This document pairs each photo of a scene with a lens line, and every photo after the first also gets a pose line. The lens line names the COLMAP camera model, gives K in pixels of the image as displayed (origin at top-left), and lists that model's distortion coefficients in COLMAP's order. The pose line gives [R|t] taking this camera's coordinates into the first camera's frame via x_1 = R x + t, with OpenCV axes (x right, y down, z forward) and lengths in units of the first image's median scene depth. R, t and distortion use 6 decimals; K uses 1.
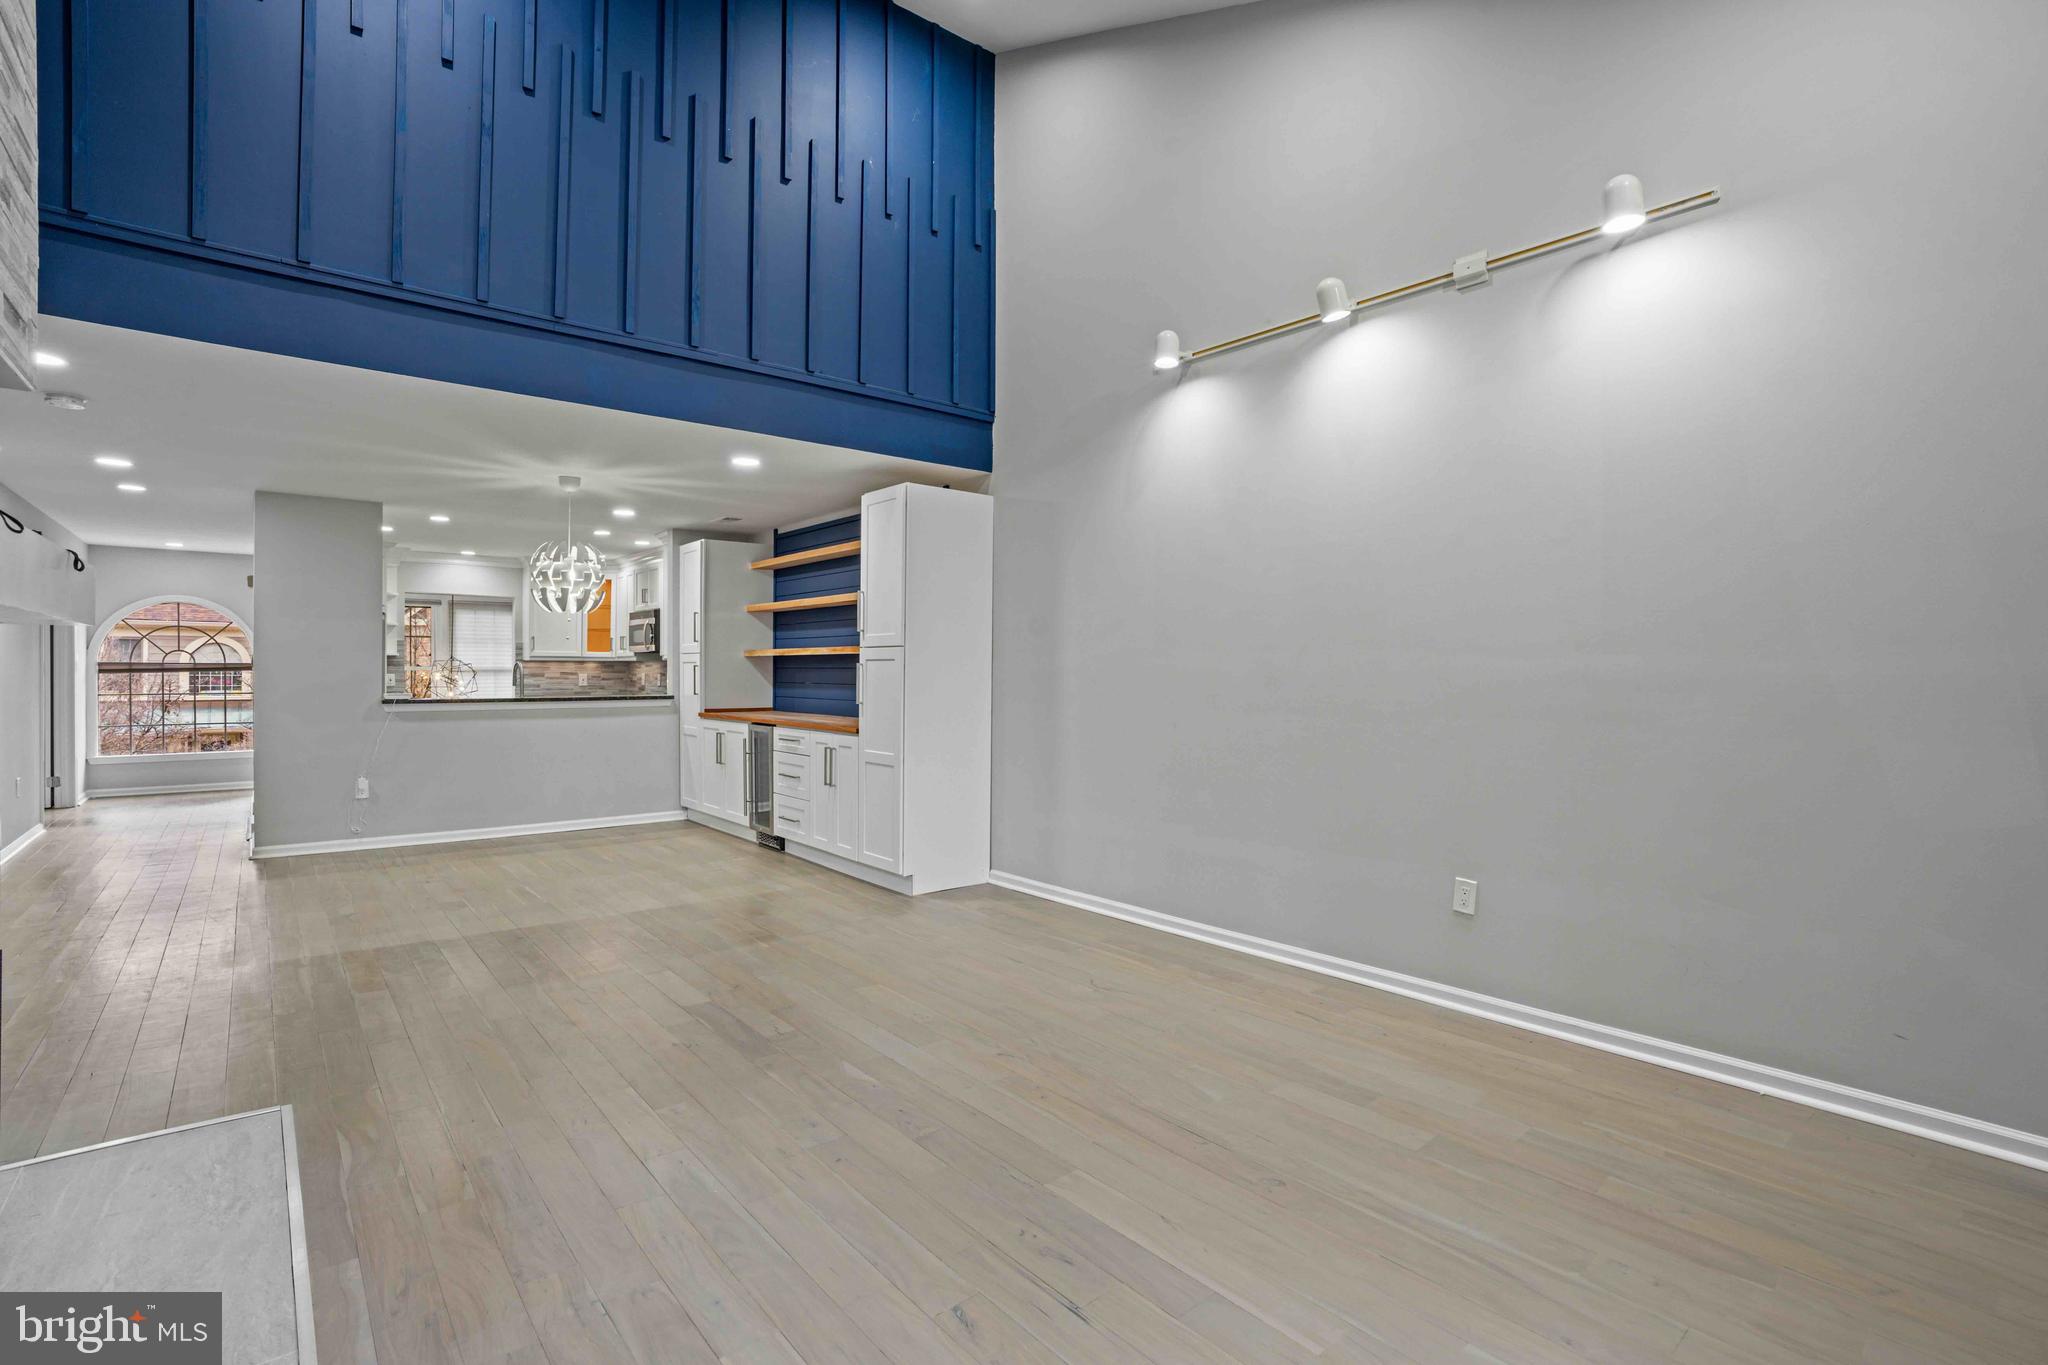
lens RADIAL K [[957.8, 0, 1018.5], [0, 957.8, 663.5], [0, 0, 1]] dist [-0.062002, 0.023211]
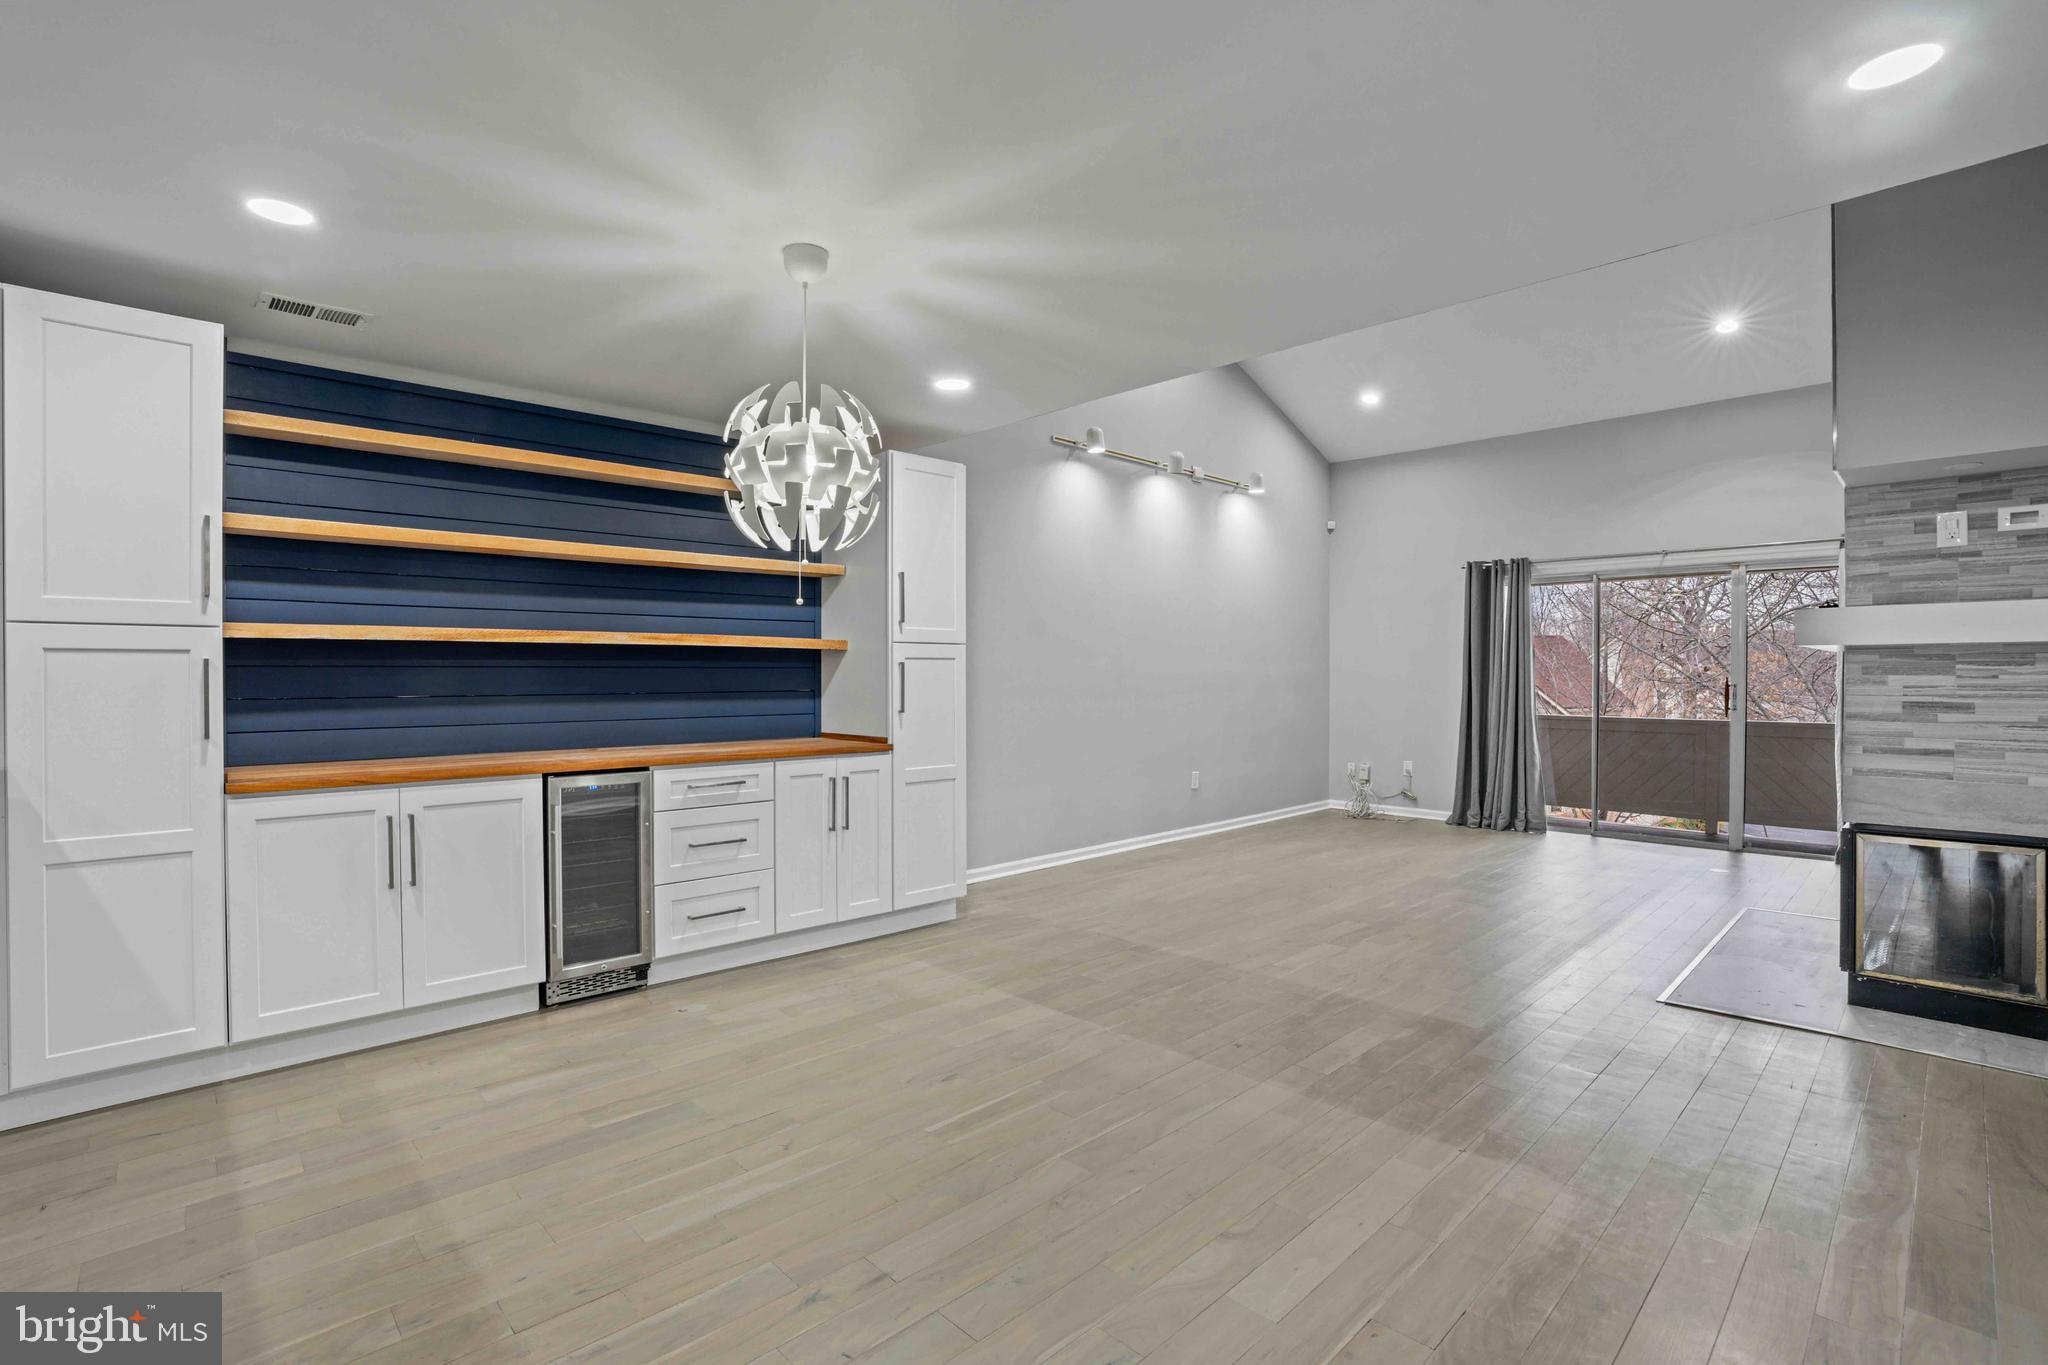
lens RADIAL K [[947.1, 0, 1012.7], [0, 947.1, 679.0], [0, 0, 1]] dist [-0.060697, 0.023192]
pose [[-0.066677, -0.010790, 0.997716, -0.702990], [-0.005813, 0.999929, 0.010425, 0.003648], [-0.997758, -0.005105, -0.066735, 0.697779]]
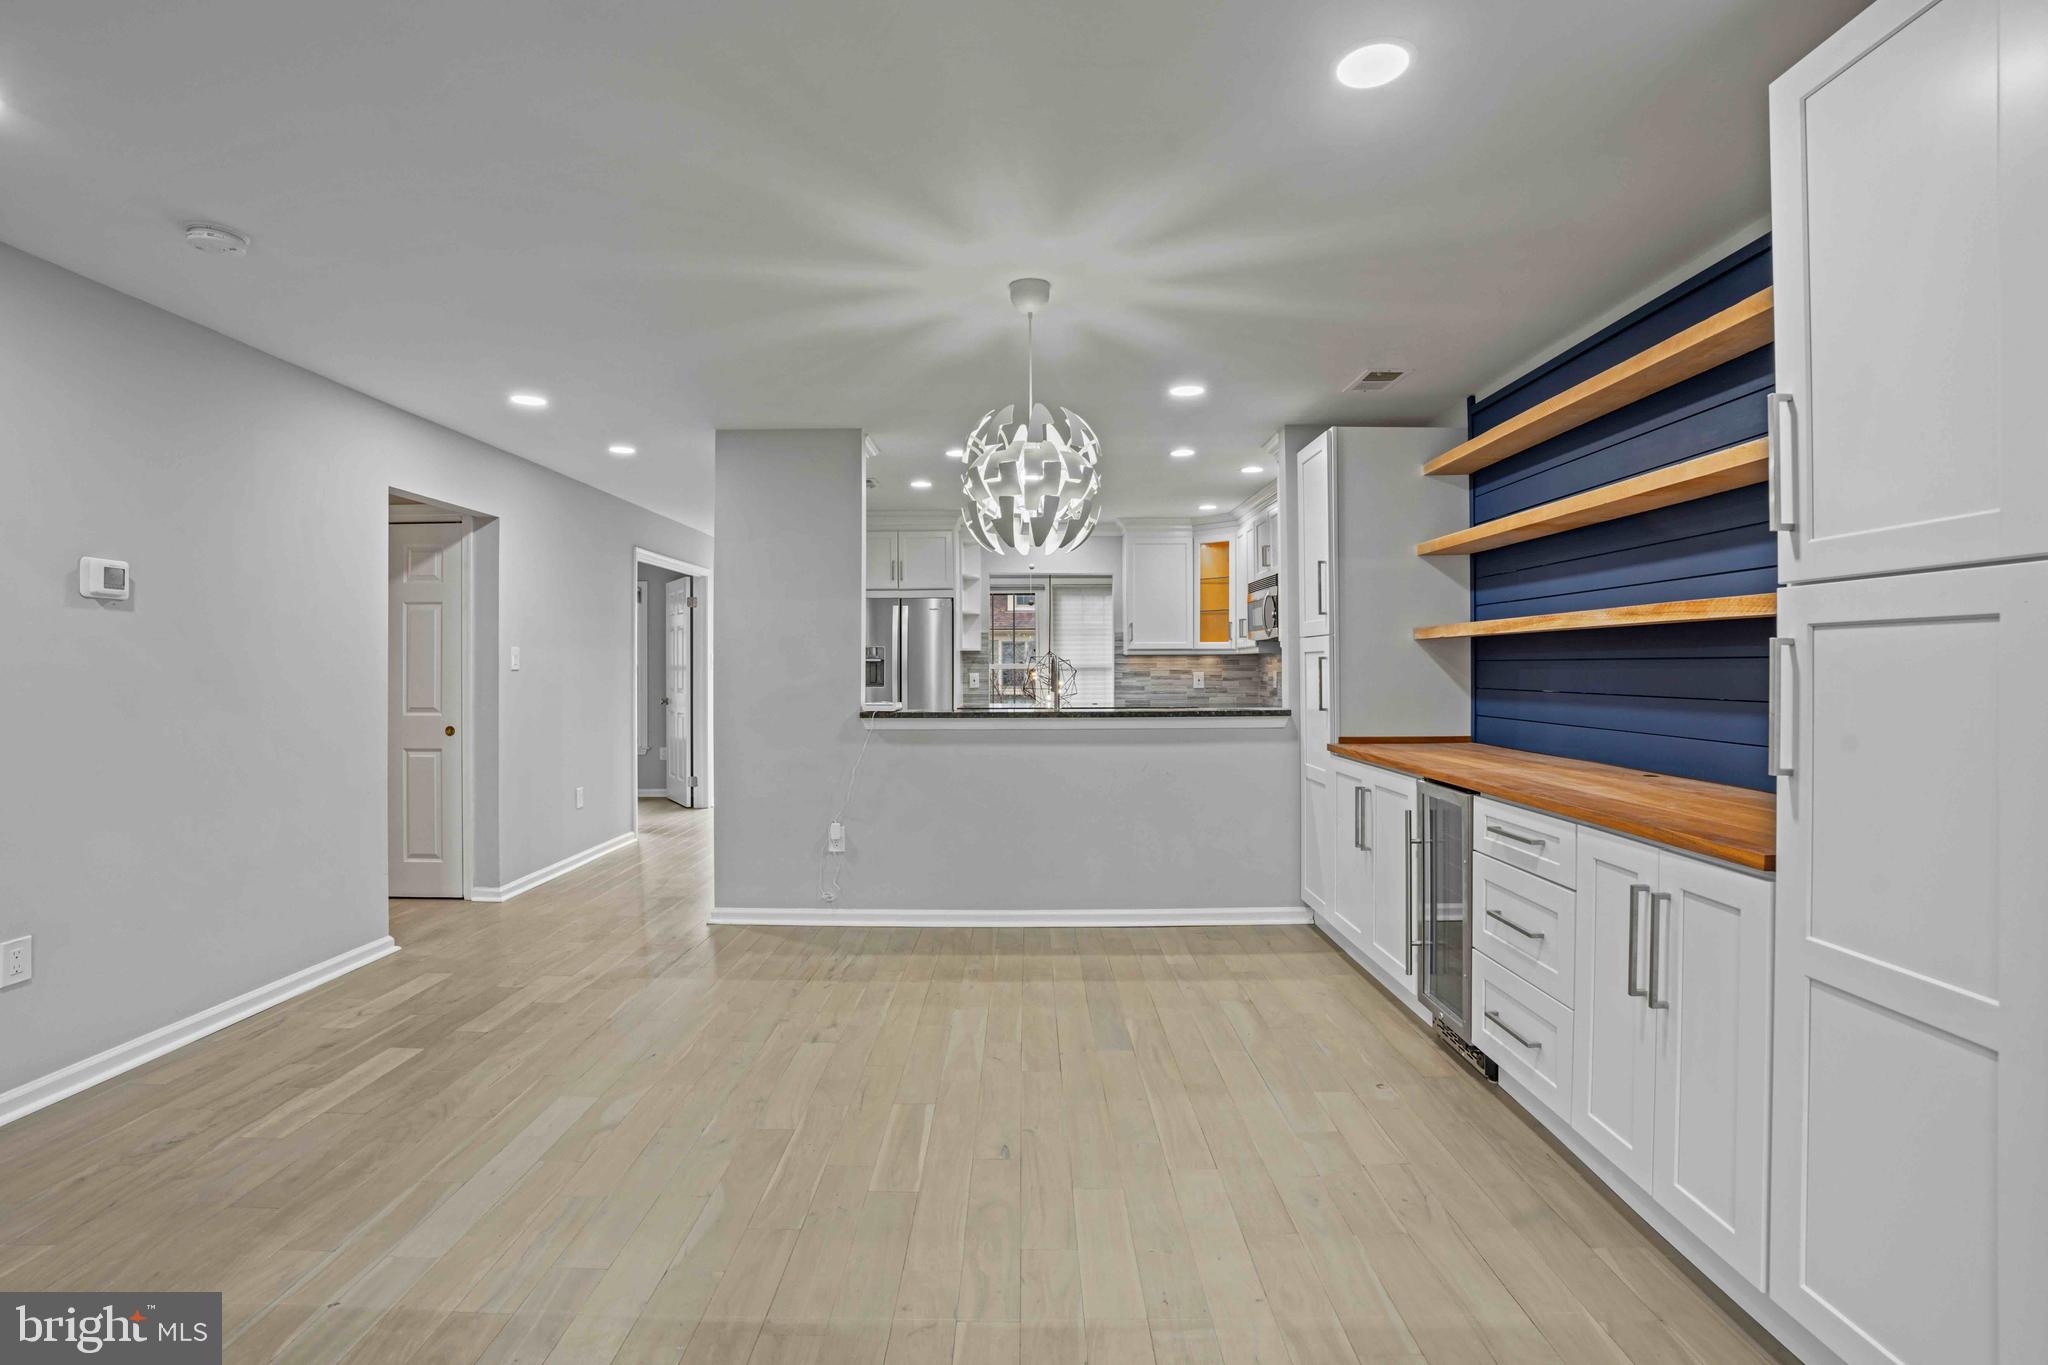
lens RADIAL K [[957.8, 0, 1018.5], [0, 957.8, 663.5], [0, 0, 1]] dist [-0.062002, 0.023211]
pose [[0.766631, -0.007009, -0.642049, -0.118373], [0.009116, 0.999958, -0.000032, 0.003795], [0.642023, -0.005828, 0.766664, 0.457155]]
